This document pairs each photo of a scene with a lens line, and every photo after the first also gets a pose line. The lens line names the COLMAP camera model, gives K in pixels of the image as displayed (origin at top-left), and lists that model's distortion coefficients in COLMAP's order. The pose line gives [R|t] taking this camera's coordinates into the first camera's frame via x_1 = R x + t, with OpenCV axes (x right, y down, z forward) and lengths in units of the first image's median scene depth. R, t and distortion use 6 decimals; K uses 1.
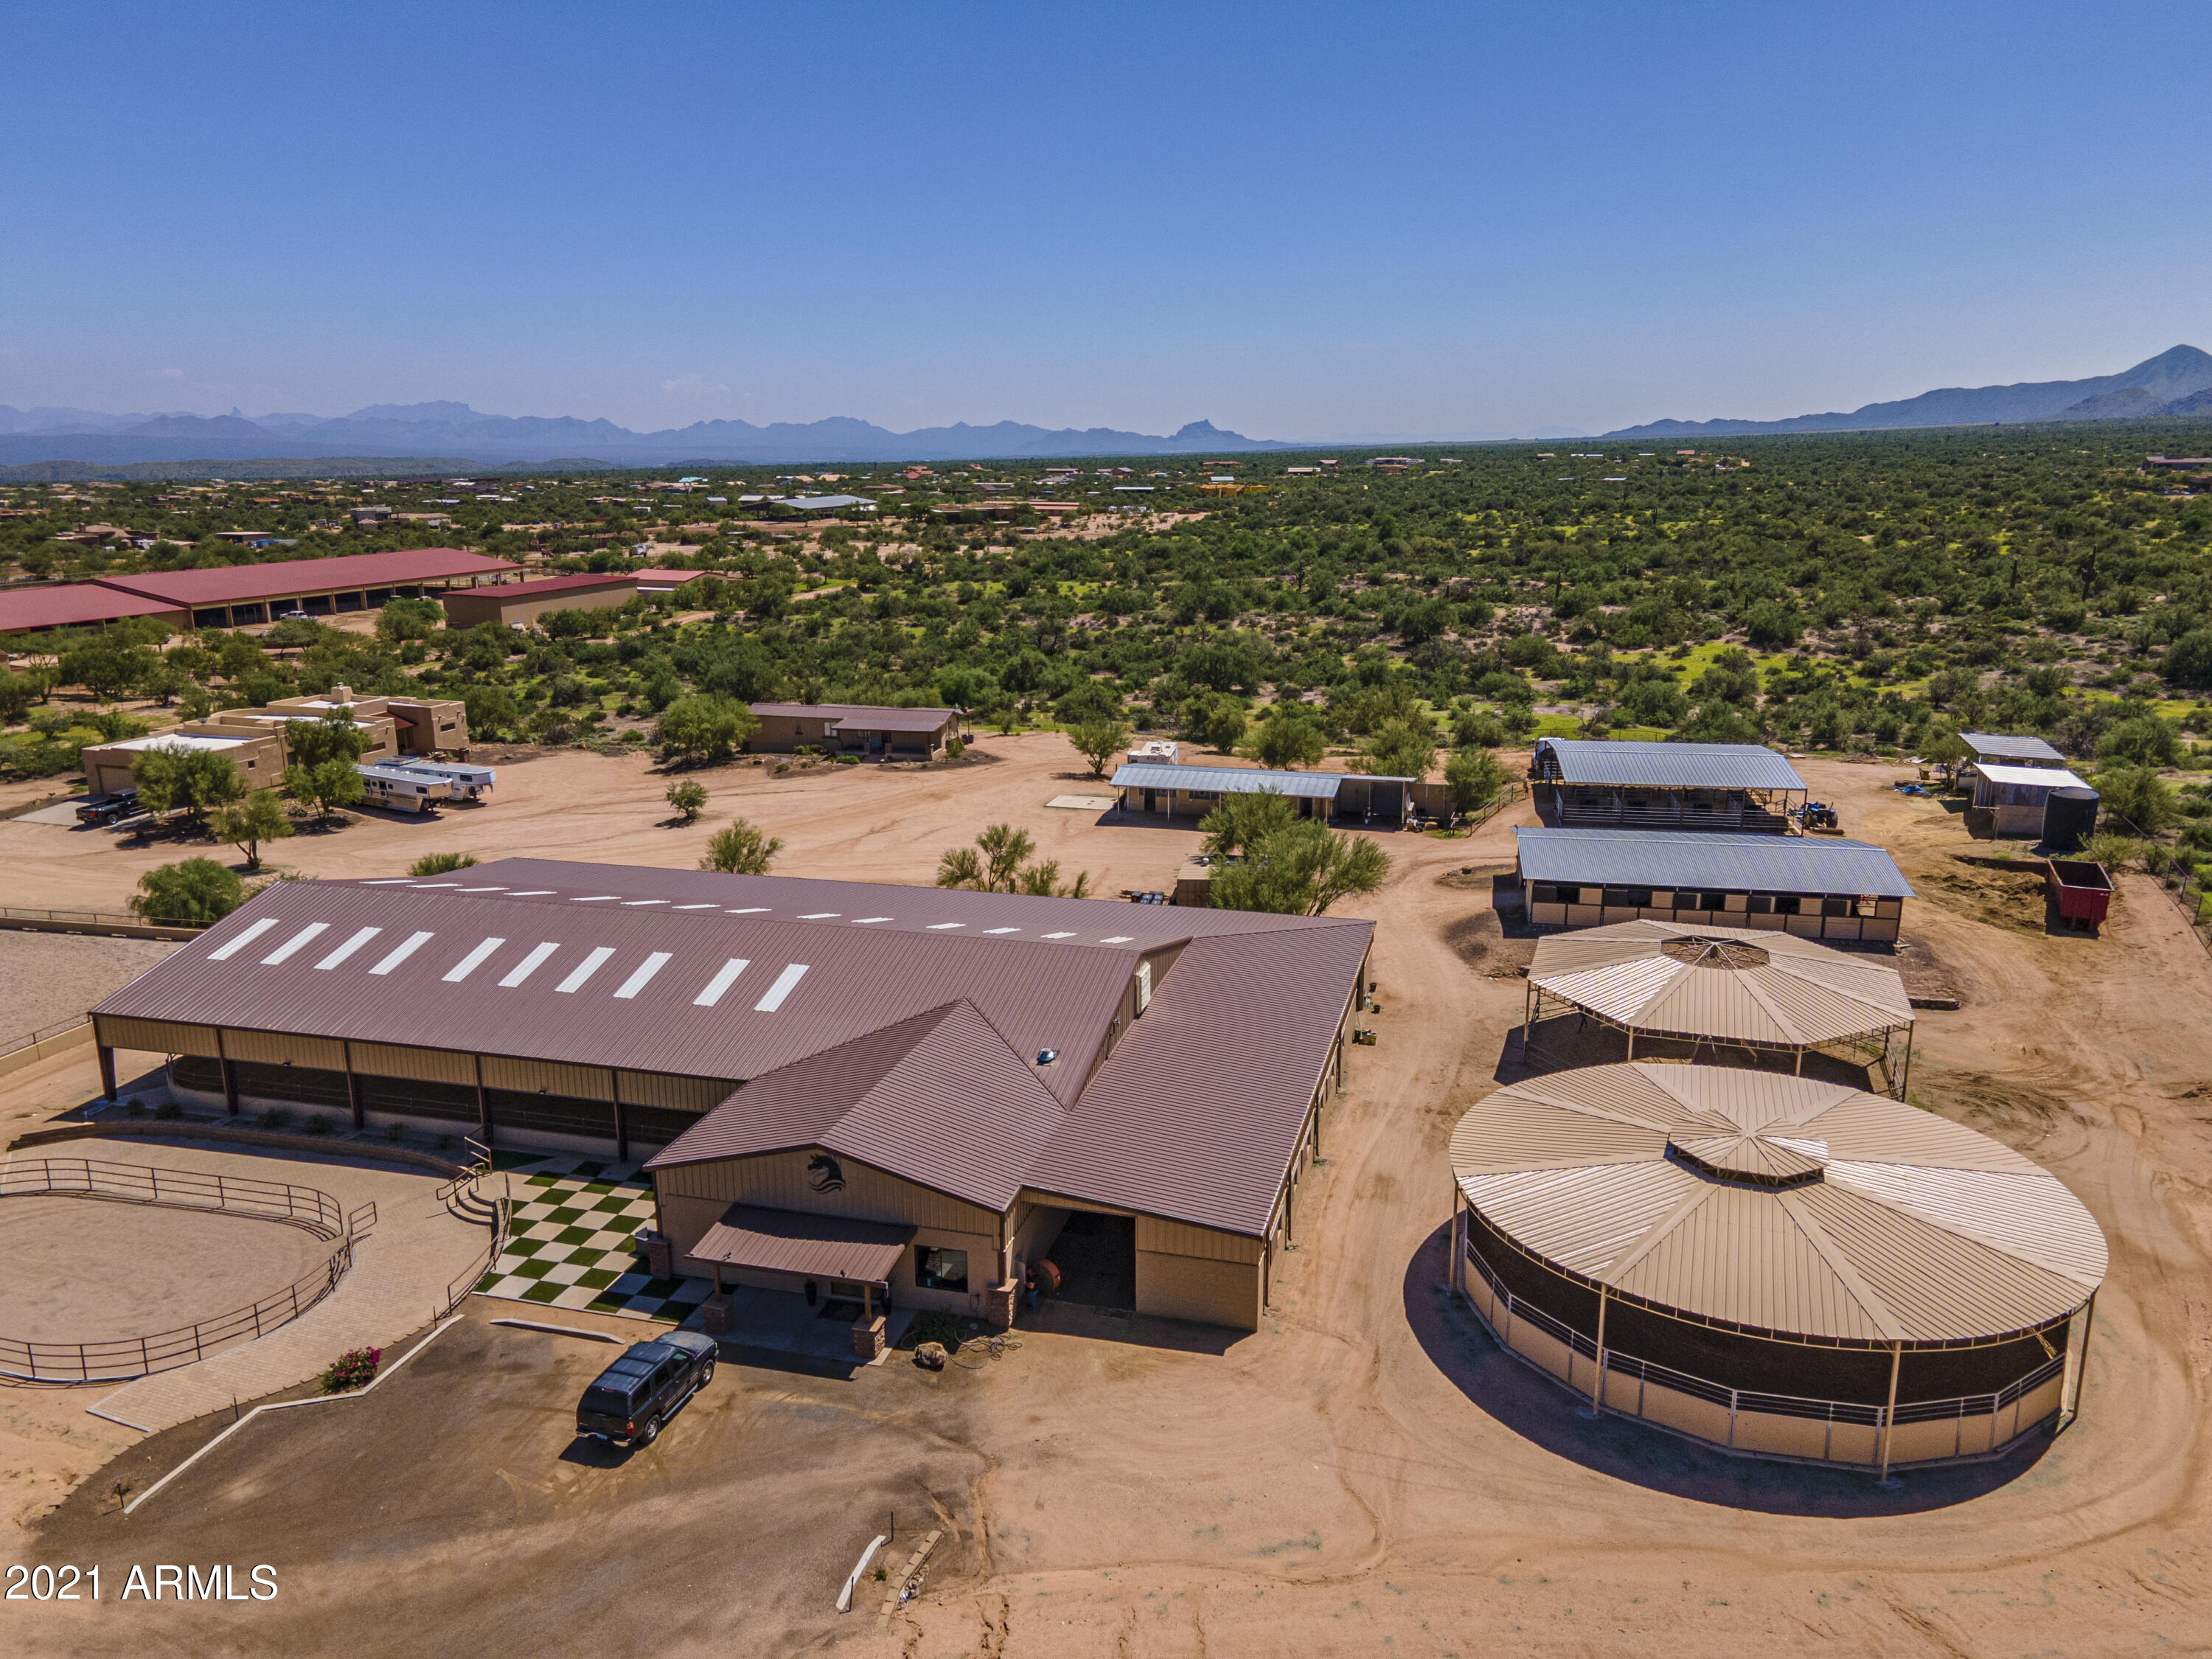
lens RADIAL K [[1605.0, 0, 1101.7], [0, 1605.0, 834.8], [0, 0, 1]] dist [0.020203, 0.054825]
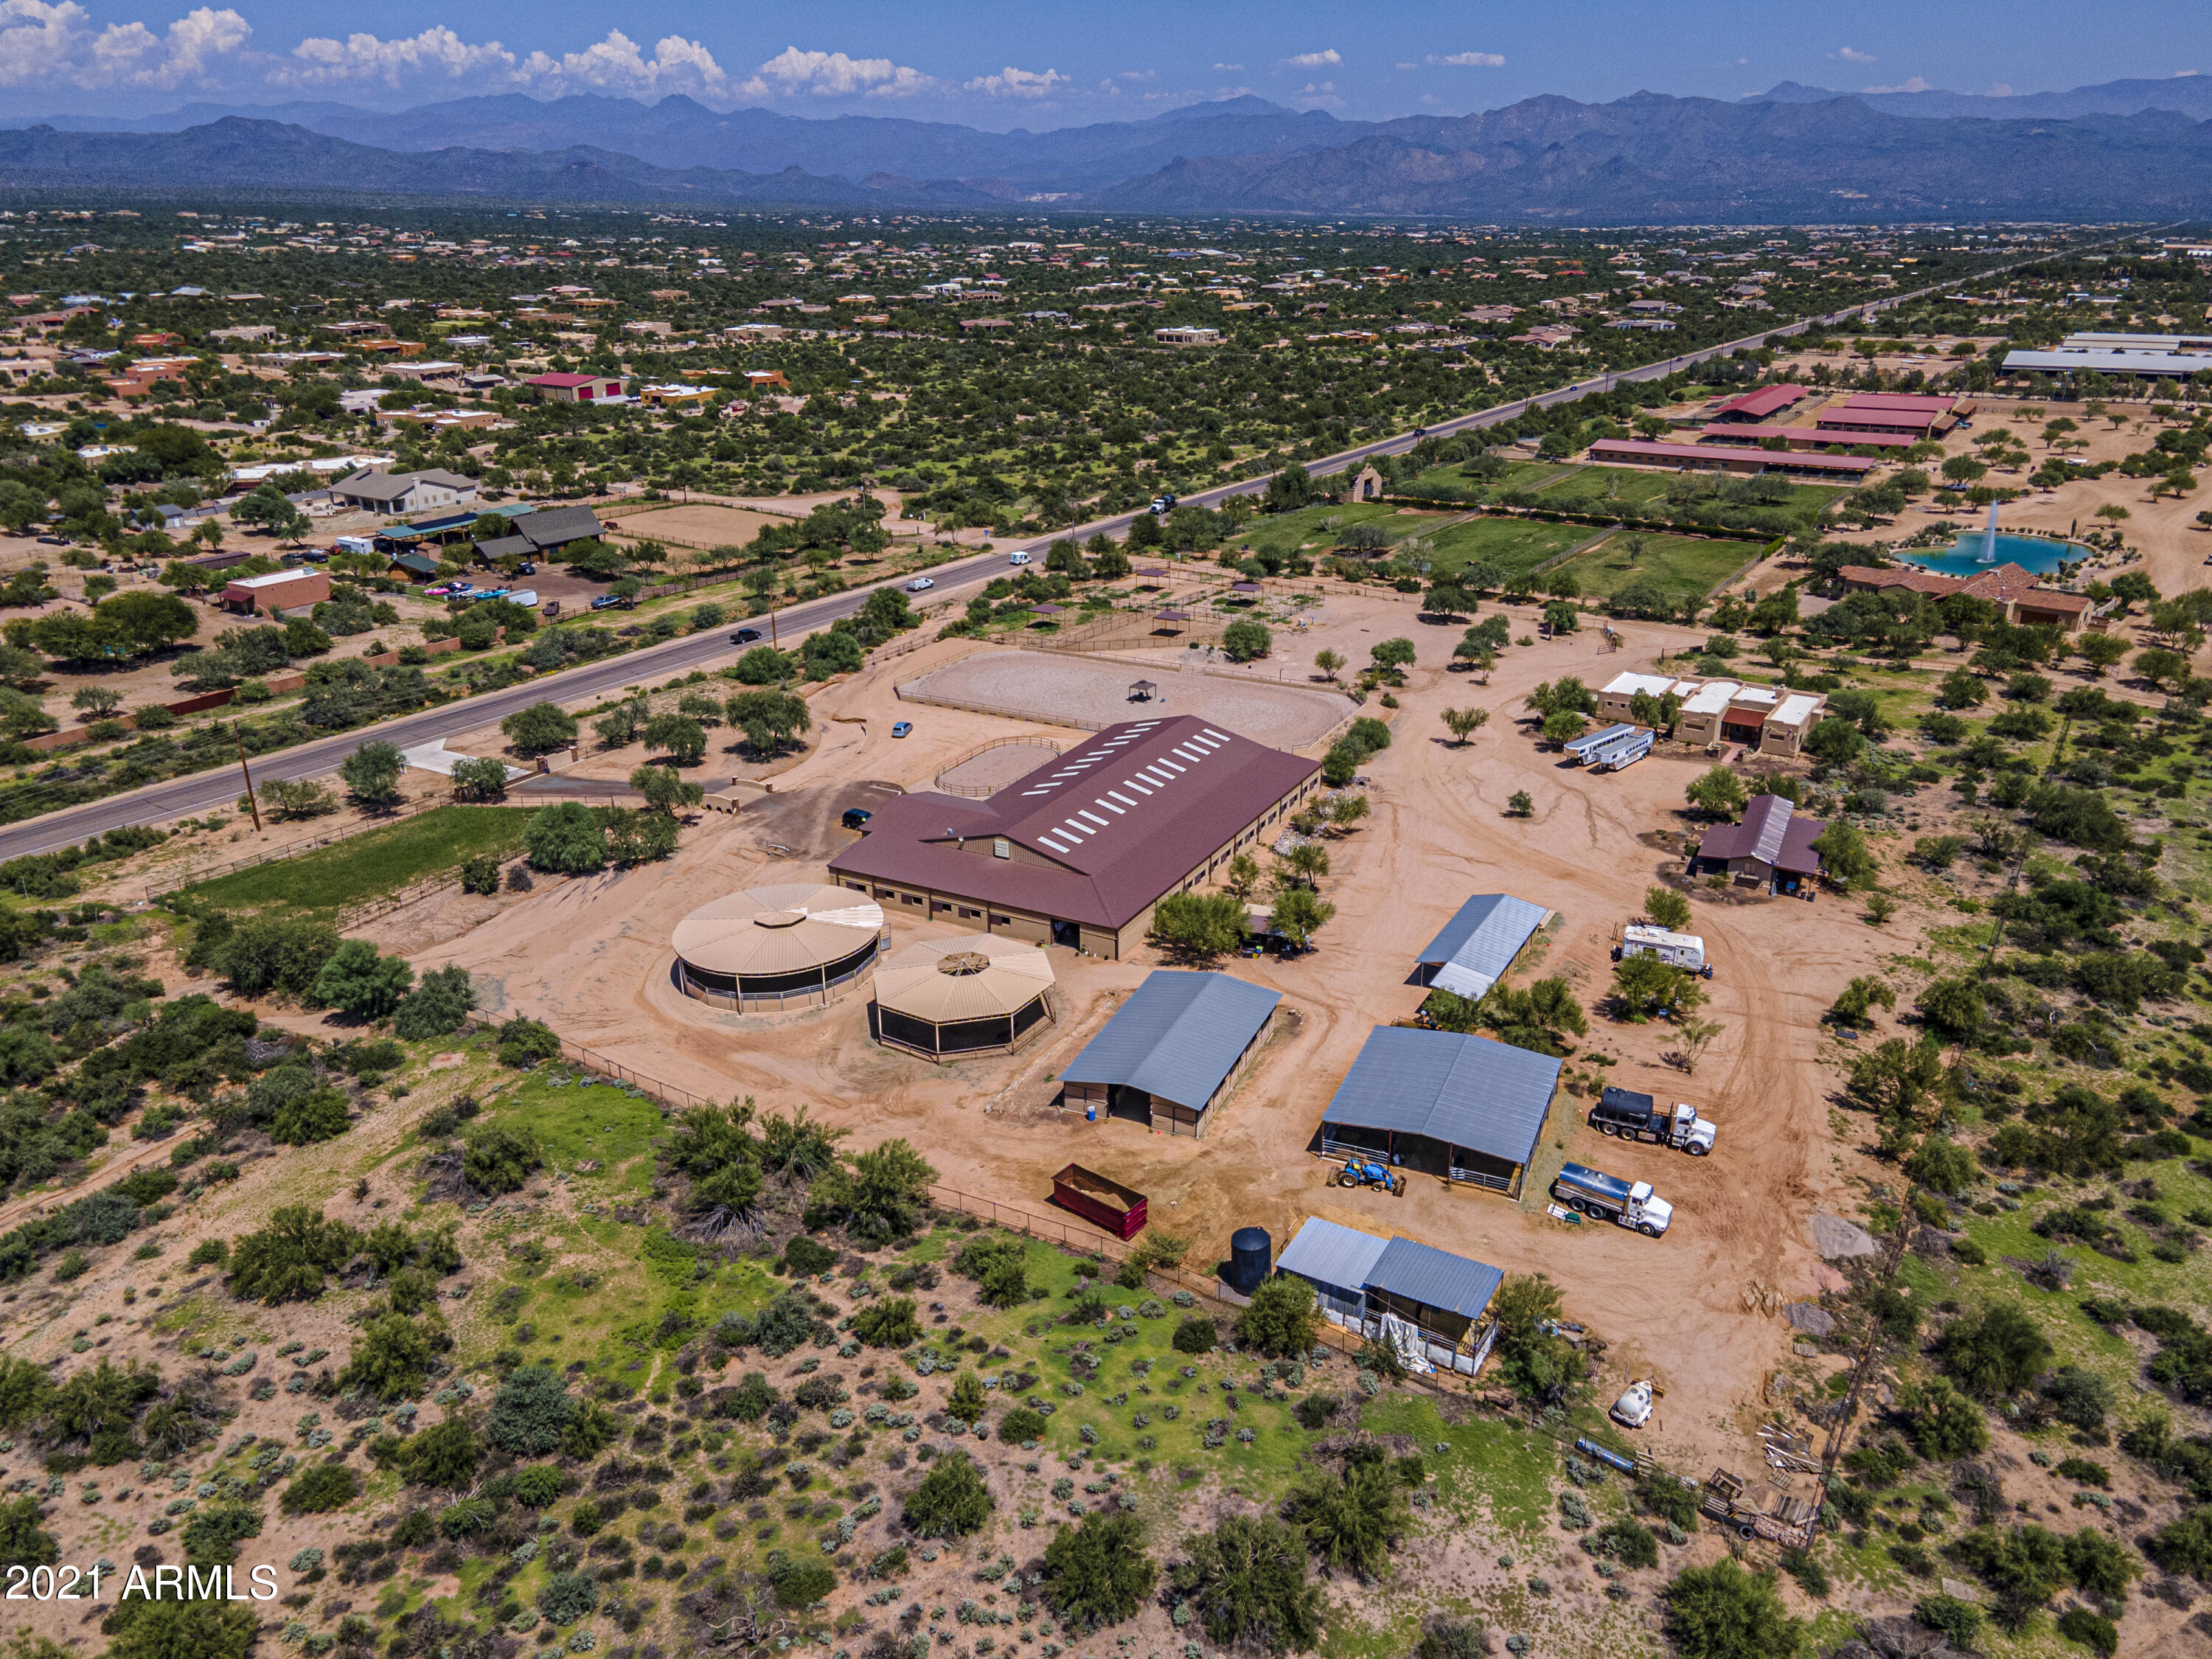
lens RADIAL K [[1600.4, 0, 1174.0], [0, 1600.4, 830.9], [0, 0, 1]] dist [0.039701, 0.004871]
pose [[-0.207147, 0.378729, -0.902028, 1.571315], [-0.229419, 0.877511, 0.421120, -0.739624], [0.951029, 0.294176, -0.094886, 1.072686]]
